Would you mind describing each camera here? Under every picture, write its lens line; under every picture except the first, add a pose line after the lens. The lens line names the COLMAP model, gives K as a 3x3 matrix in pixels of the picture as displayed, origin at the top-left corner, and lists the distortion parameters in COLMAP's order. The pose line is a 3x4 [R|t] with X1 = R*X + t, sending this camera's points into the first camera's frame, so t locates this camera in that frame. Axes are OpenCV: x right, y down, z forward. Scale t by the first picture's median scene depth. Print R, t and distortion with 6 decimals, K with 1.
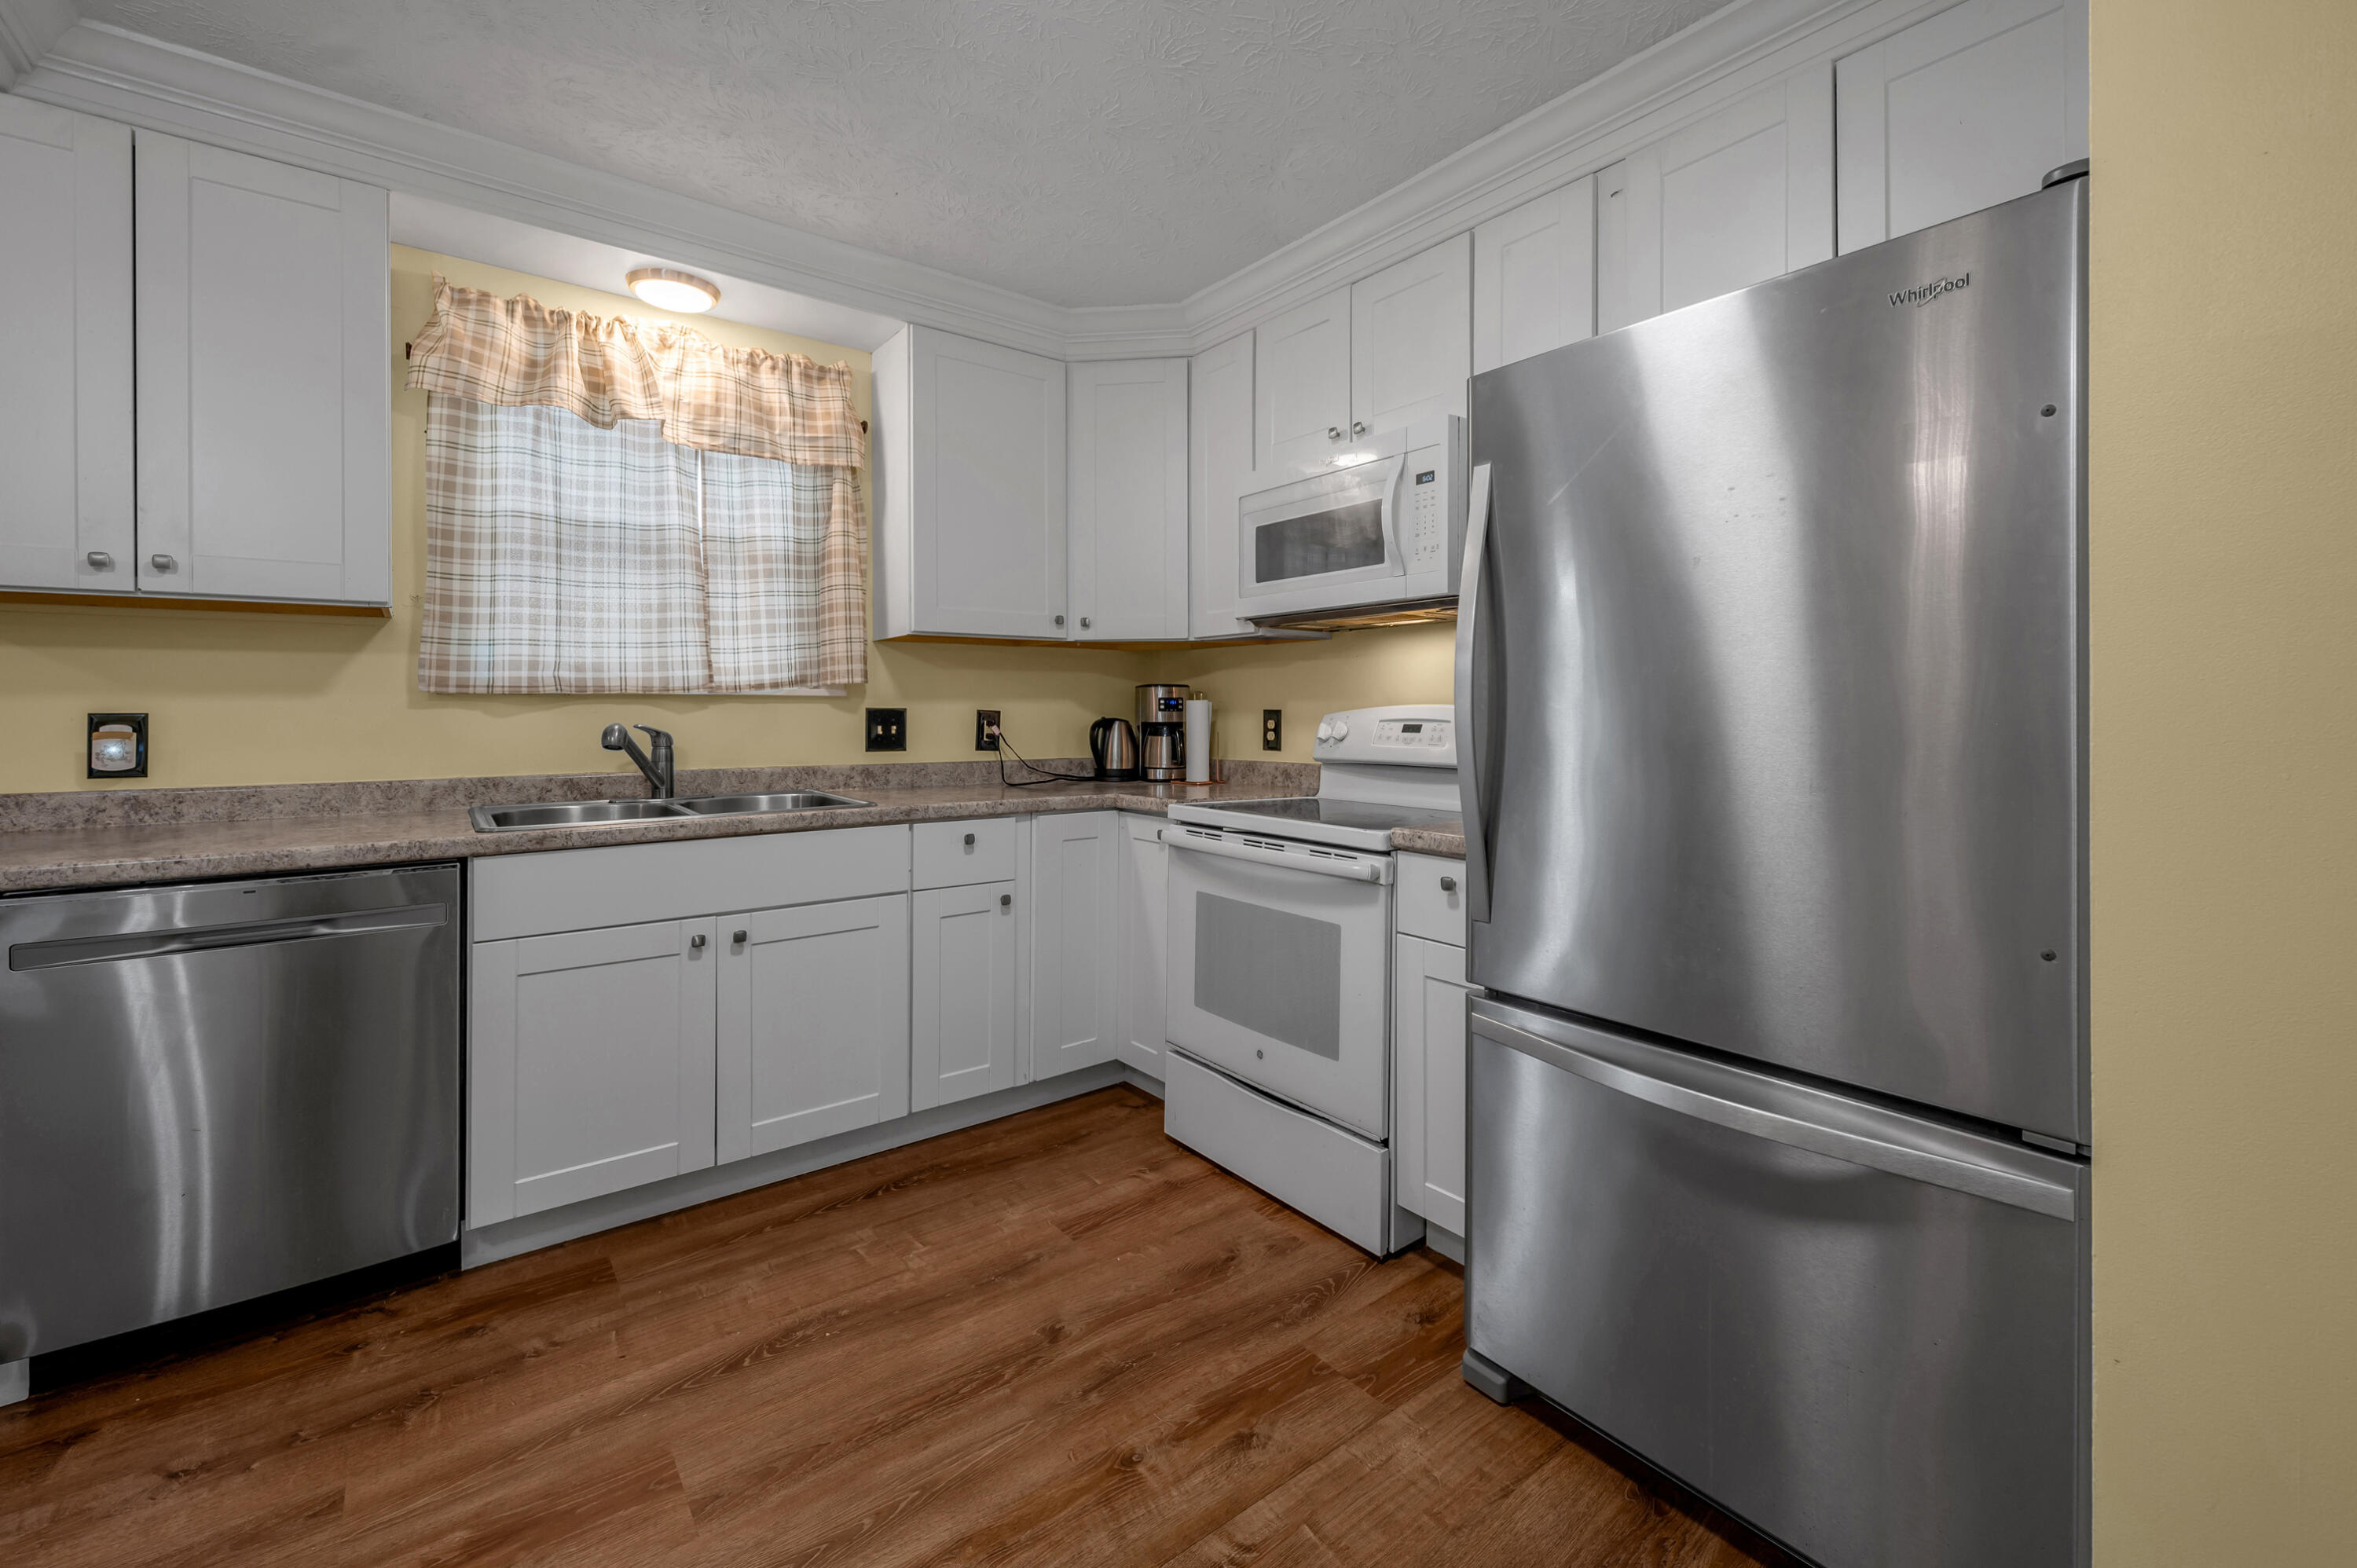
lens RADIAL K [[969.1, 0, 1179.0], [0, 969.1, 732.7], [0, 0, 1]] dist [0.000821, 0.000124]
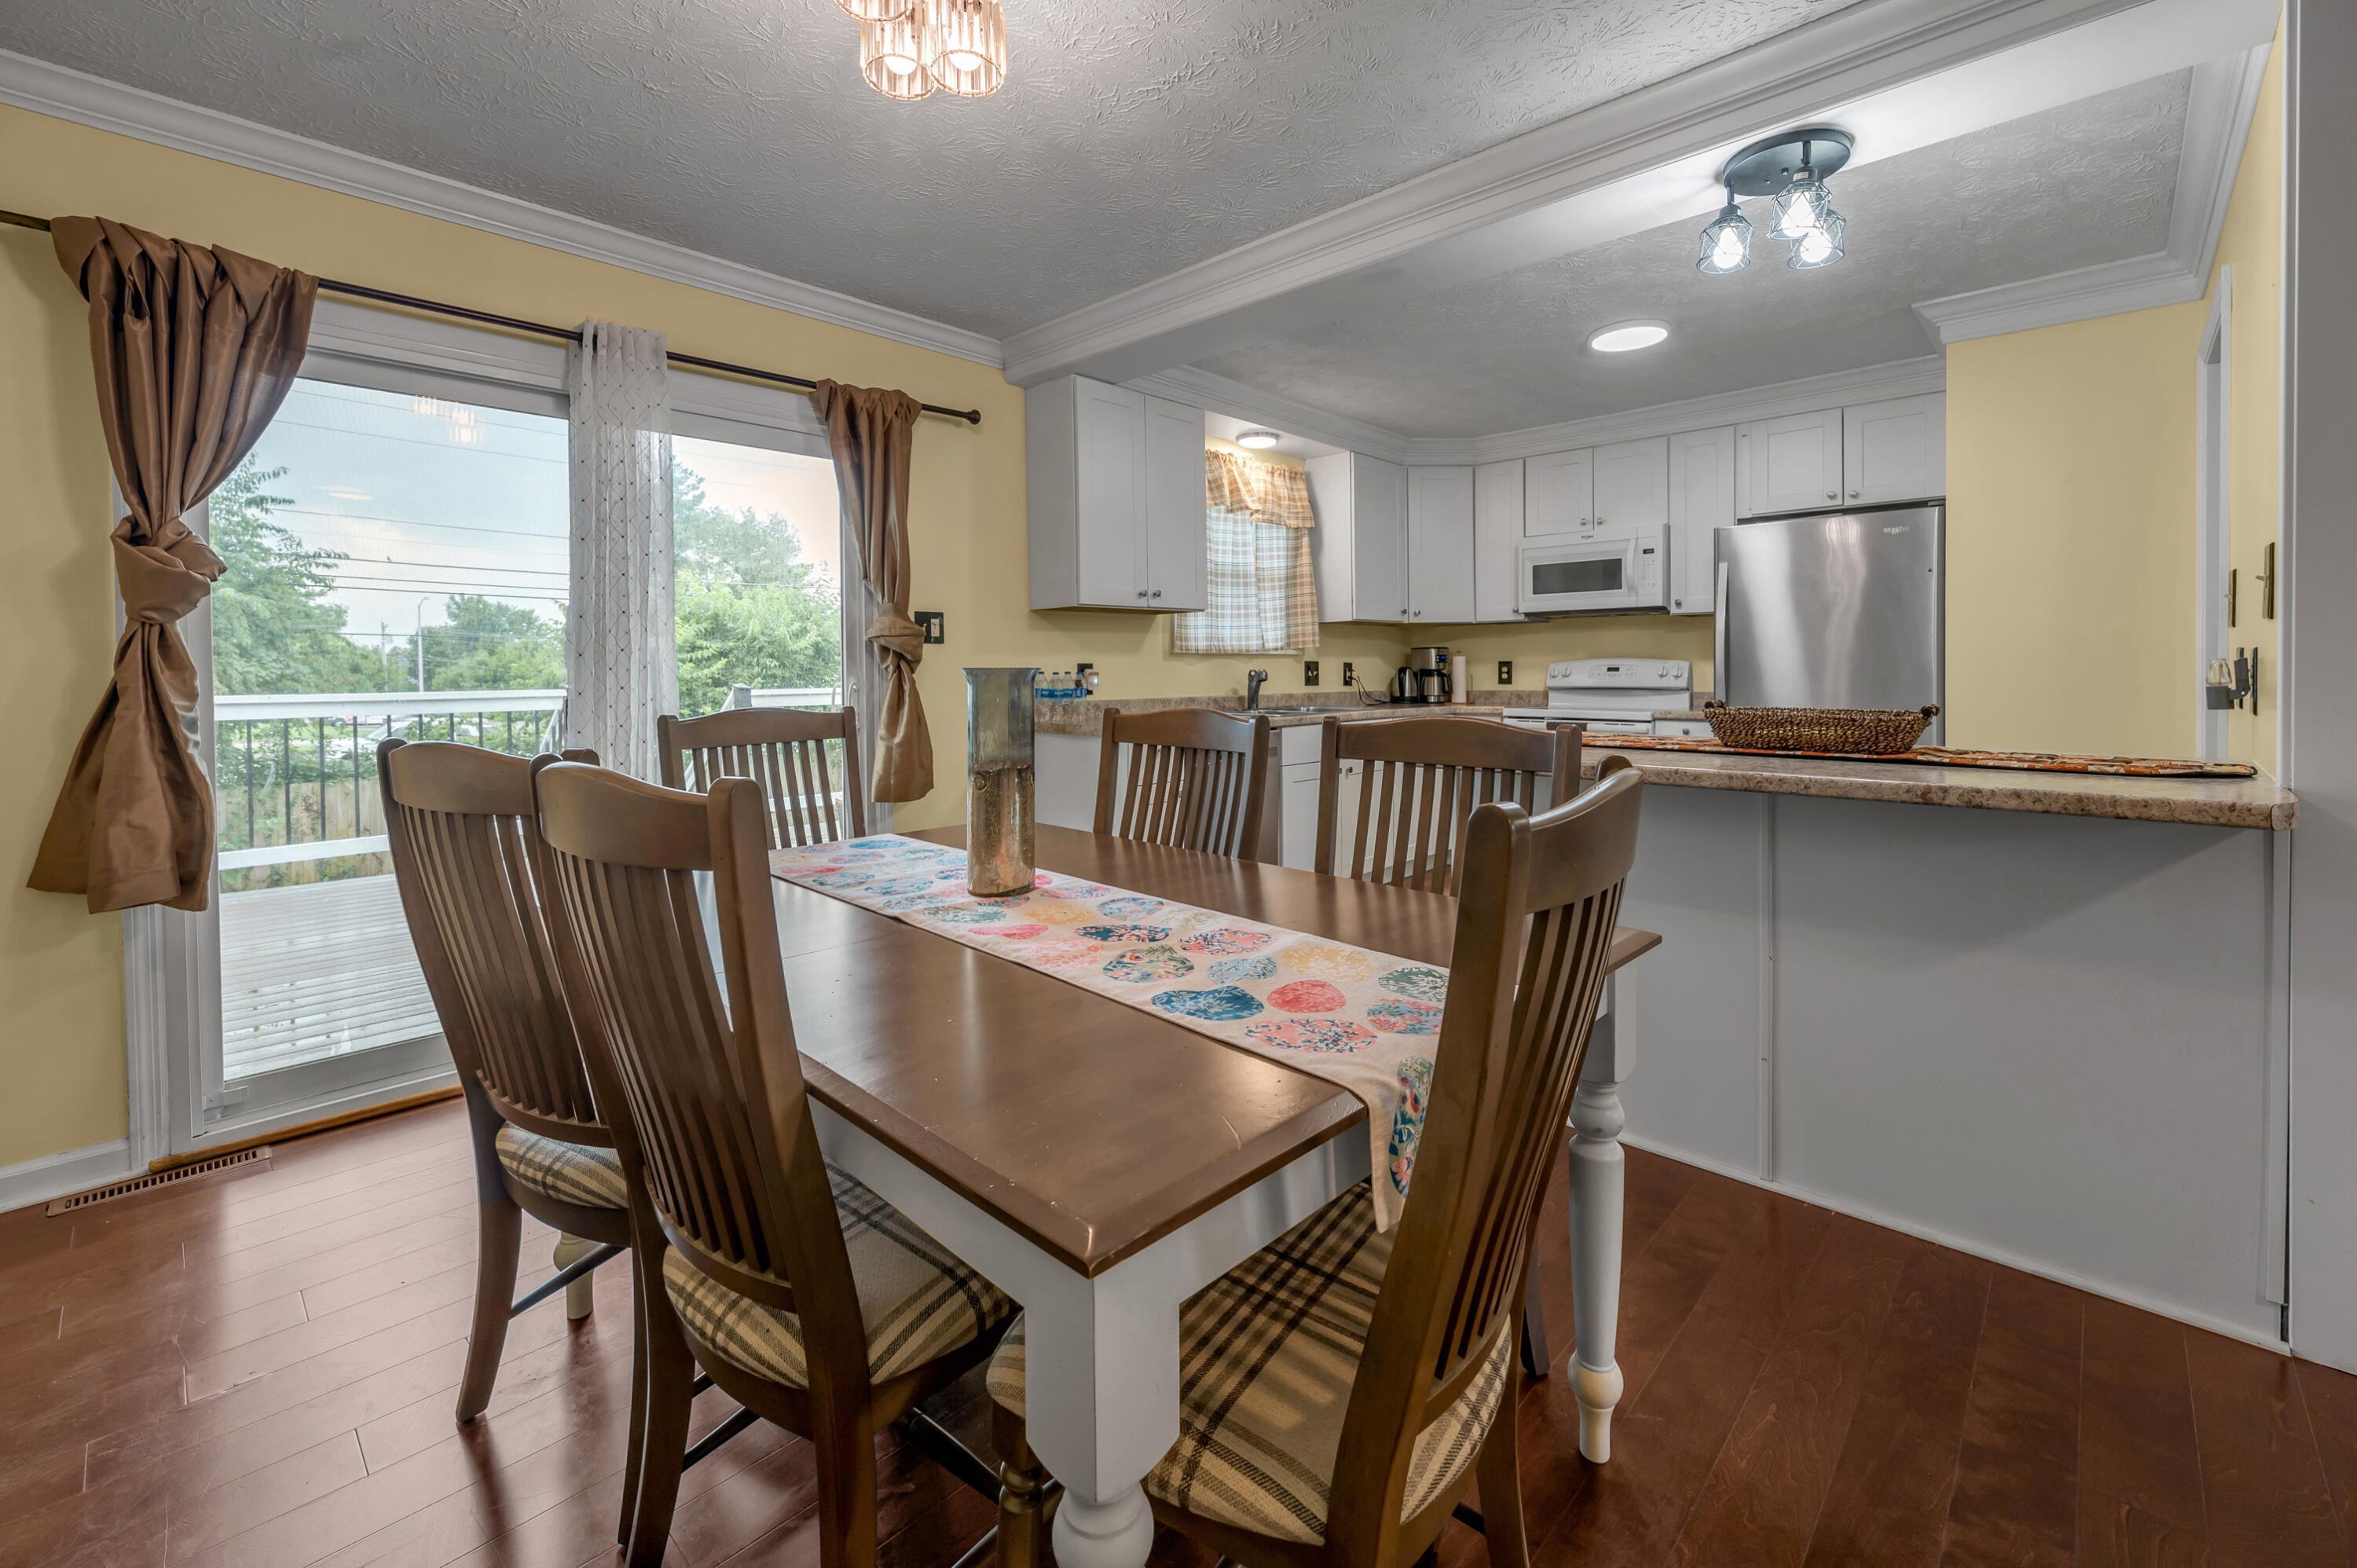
lens RADIAL K [[969.1, 0, 1179.0], [0, 969.1, 732.7], [0, 0, 1]] dist [0.000821, 0.000124]
pose [[0.988969, -0.015983, 0.147261, -0.809202], [0.009879, 0.999065, 0.042085, 0.028386], [-0.147796, -0.040166, 0.988202, -0.727451]]
